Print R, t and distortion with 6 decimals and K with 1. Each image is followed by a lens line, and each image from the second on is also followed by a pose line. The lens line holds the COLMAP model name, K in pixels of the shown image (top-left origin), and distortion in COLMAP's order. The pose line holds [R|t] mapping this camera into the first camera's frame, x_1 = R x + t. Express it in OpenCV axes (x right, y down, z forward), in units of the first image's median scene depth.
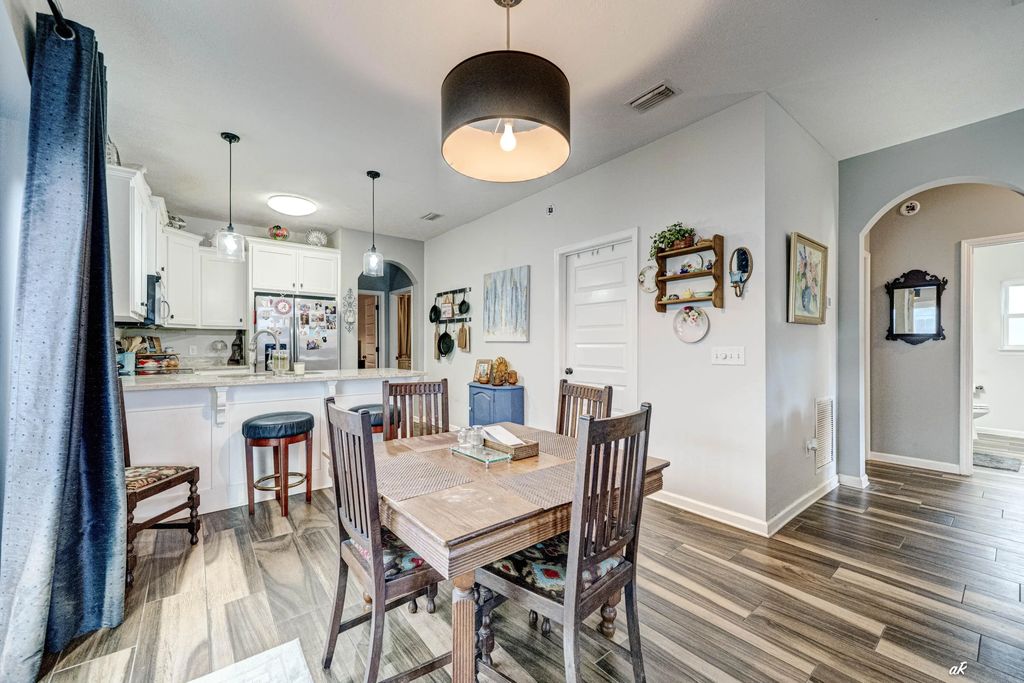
lens RADIAL K [[407.1, 0, 493.2], [0, 407.1, 352.3], [0, 0, 1]] dist [-0.007532, 0.000245]
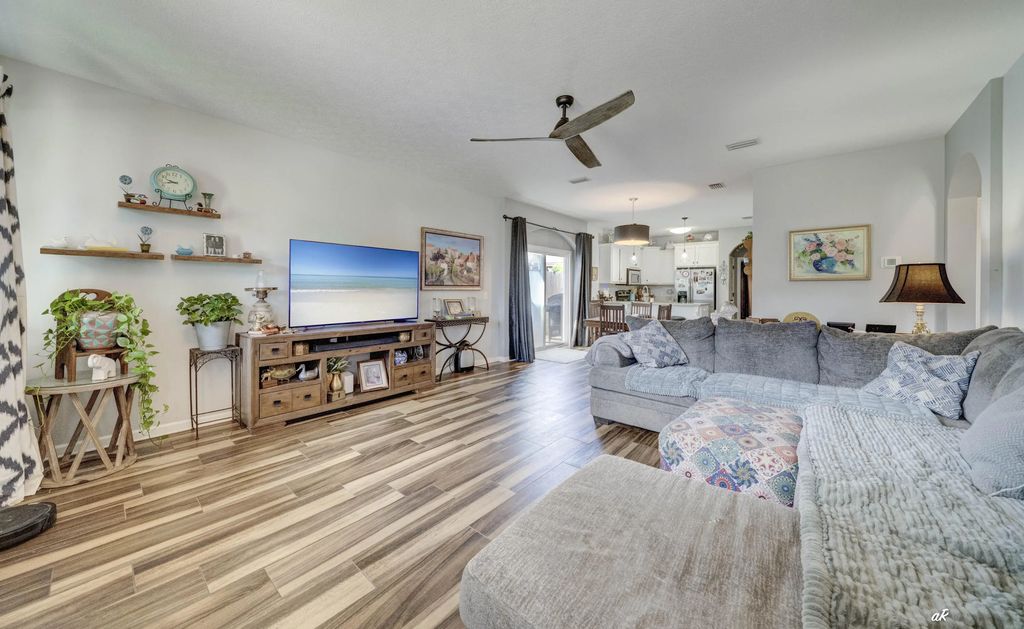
lens RADIAL K [[351.4, 0, 500.9], [0, 351.4, 289.6], [0, 0, 1]] dist [-0.015364, -0.000073]
pose [[0.200948, -0.000005, -0.979602, 1.105662], [-0.024053, 0.999698, -0.004939, 0.003626], [0.979306, 0.024555, 0.200888, -0.331347]]
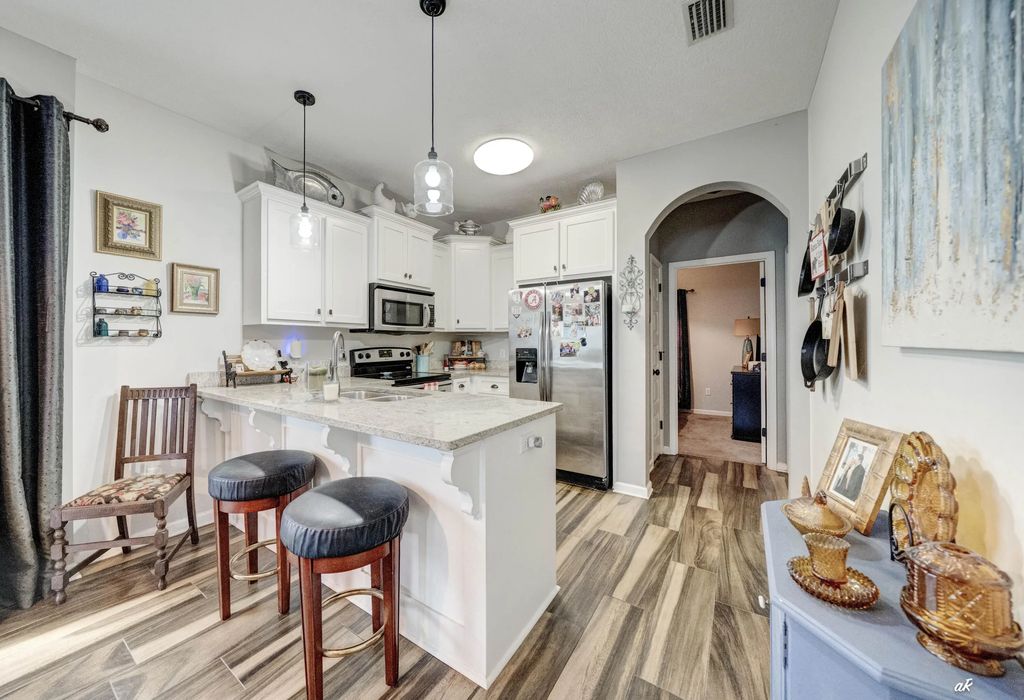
lens RADIAL K [[366.8, 0, 485.2], [0, 366.8, 343.8], [0, 0, 1]] dist [-0.007220, -0.000253]
pose [[0.325863, -0.001530, -0.945416, 0.099273], [-0.017700, 0.999814, -0.007719, -0.022344], [0.945251, 0.019249, 0.325775, 0.696019]]
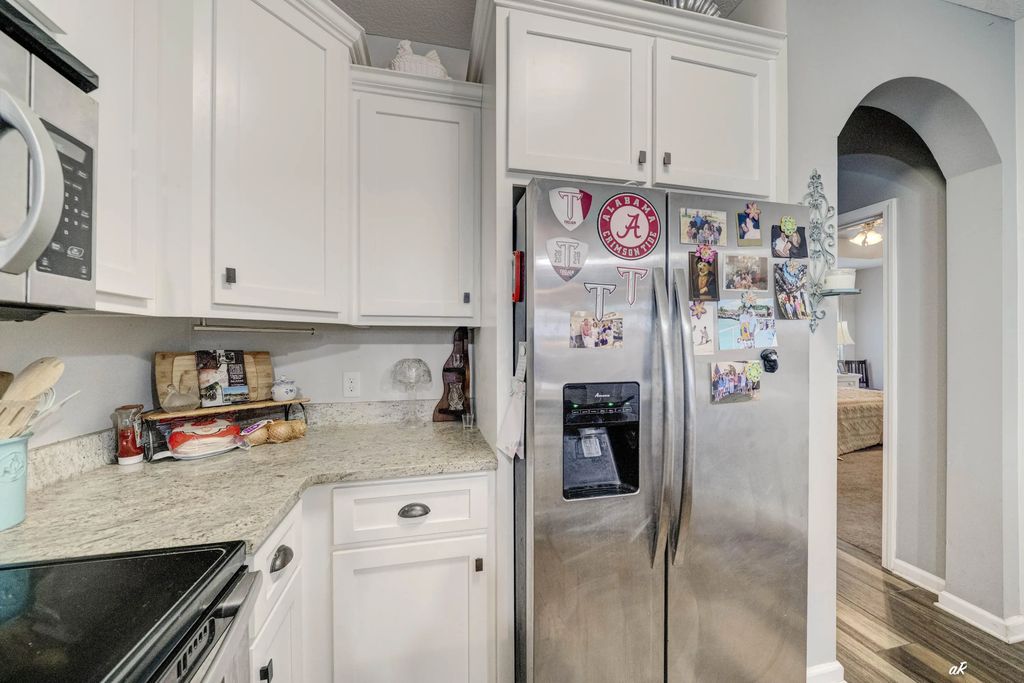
lens RADIAL K [[357.4, 0, 514.7], [0, 357.4, 344.1], [0, 0, 1]] dist [-0.003017, -0.000272]
pose [[0.926764, -0.000400, -0.375644, -0.502371], [-0.009390, 0.999662, -0.024231, -0.037280], [0.375527, 0.025983, 0.926447, 0.787137]]
